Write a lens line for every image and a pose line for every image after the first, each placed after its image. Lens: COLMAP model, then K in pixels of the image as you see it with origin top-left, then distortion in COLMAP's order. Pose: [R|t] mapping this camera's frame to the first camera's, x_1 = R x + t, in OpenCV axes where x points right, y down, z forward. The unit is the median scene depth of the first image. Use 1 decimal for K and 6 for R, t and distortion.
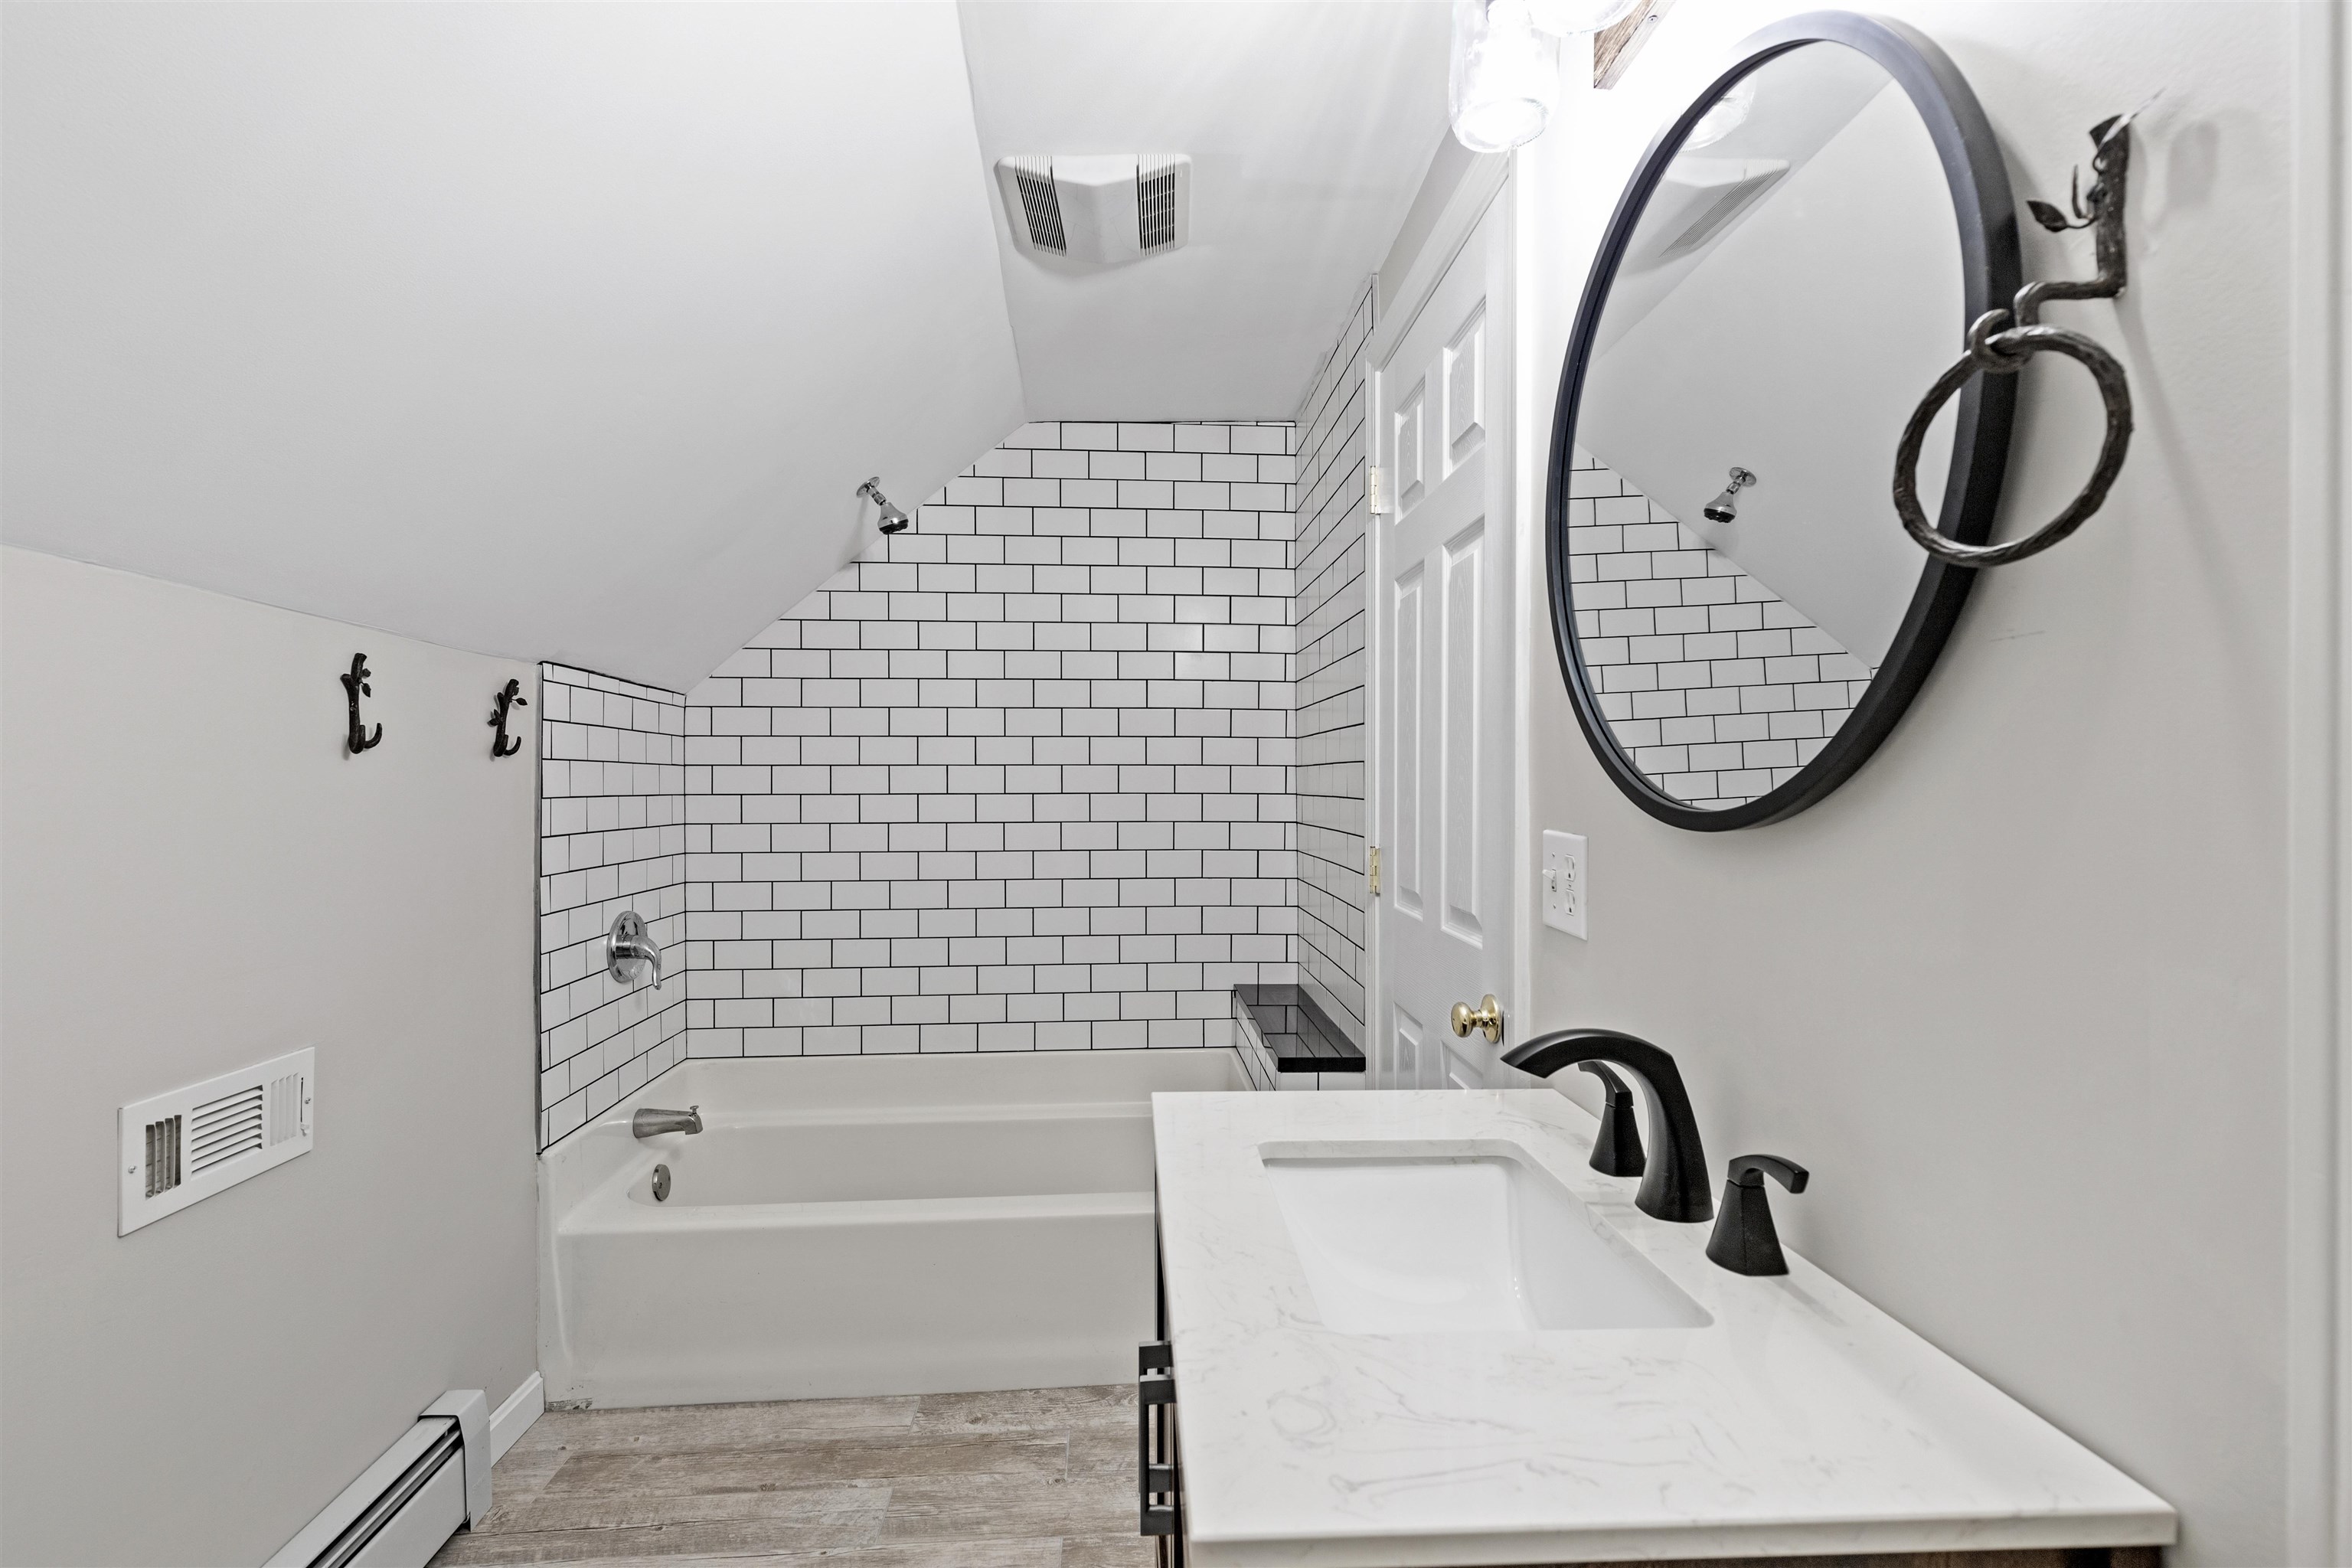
lens RADIAL K [[1072.0, 0, 1178.5], [0, 1072.0, 786.6], [0, 0, 1]] dist [0.010559, -0.000145]
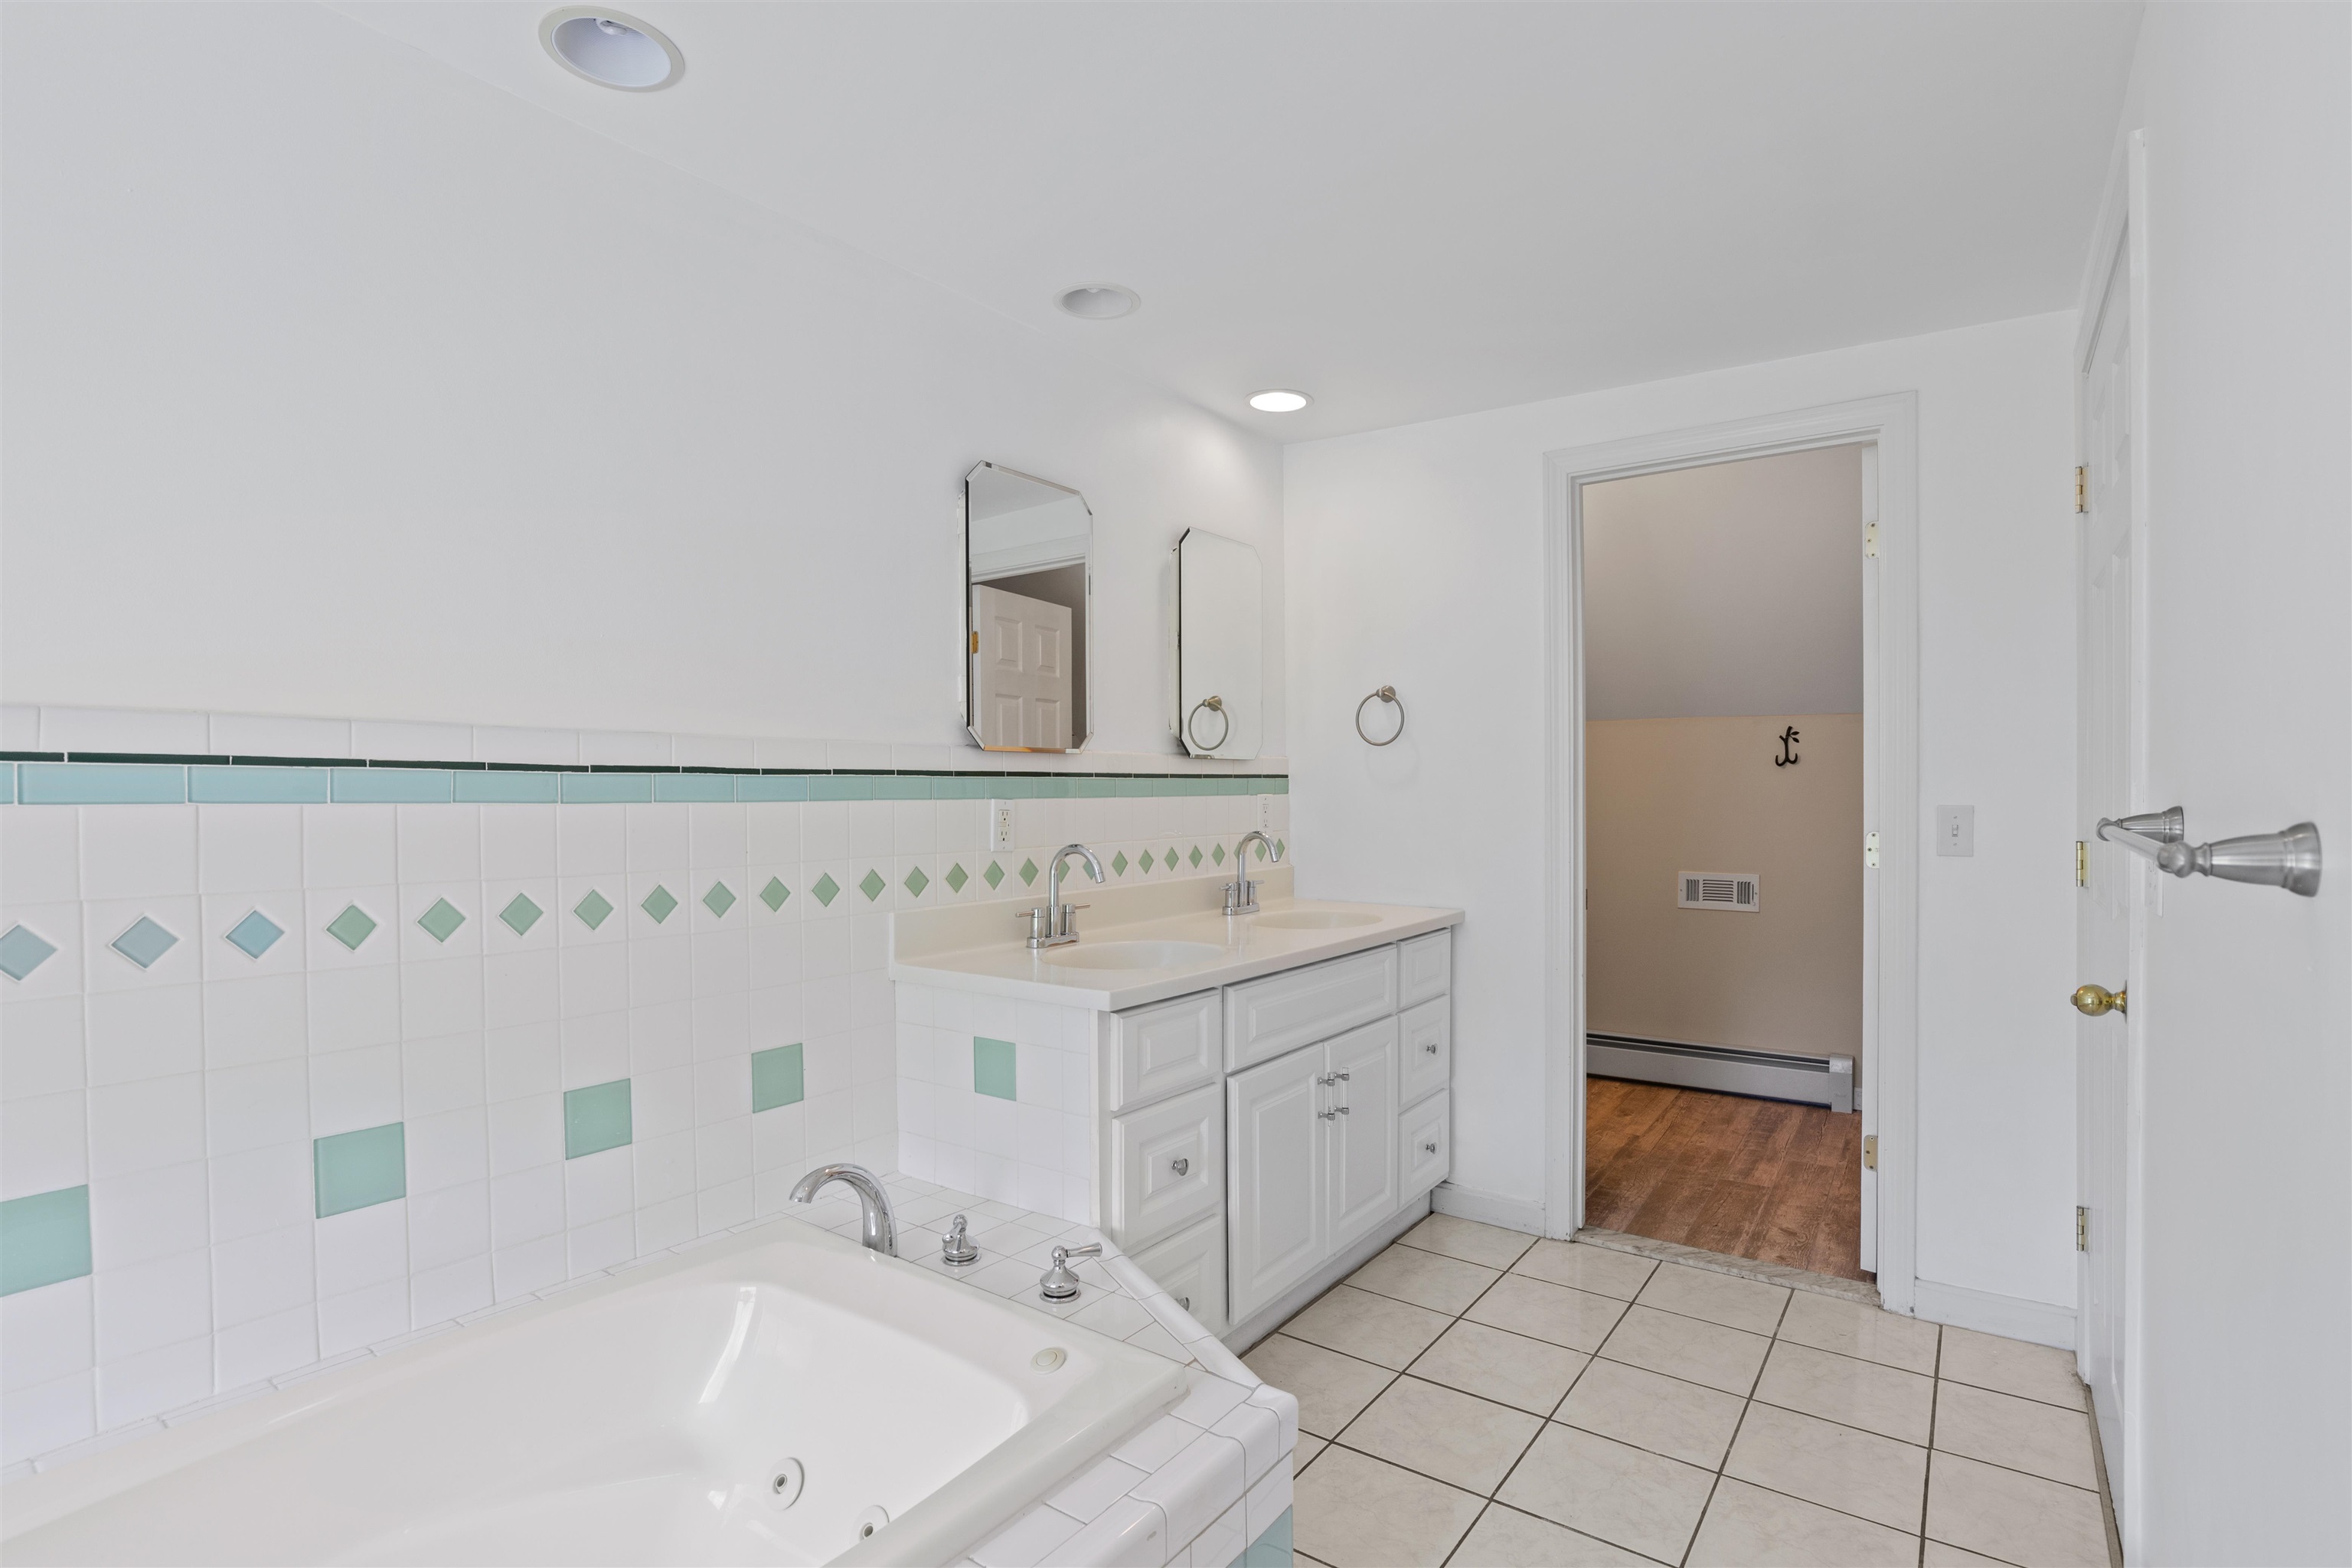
lens RADIAL K [[1072.0, 0, 1178.5], [0, 1072.0, 786.6], [0, 0, 1]] dist [0.010559, -0.000145]
pose [[-0.615588, 0.008876, -0.788018, 2.010608], [0.005778, 0.999961, 0.006749, -0.005209], [0.788047, -0.000399, -0.615615, 1.372346]]
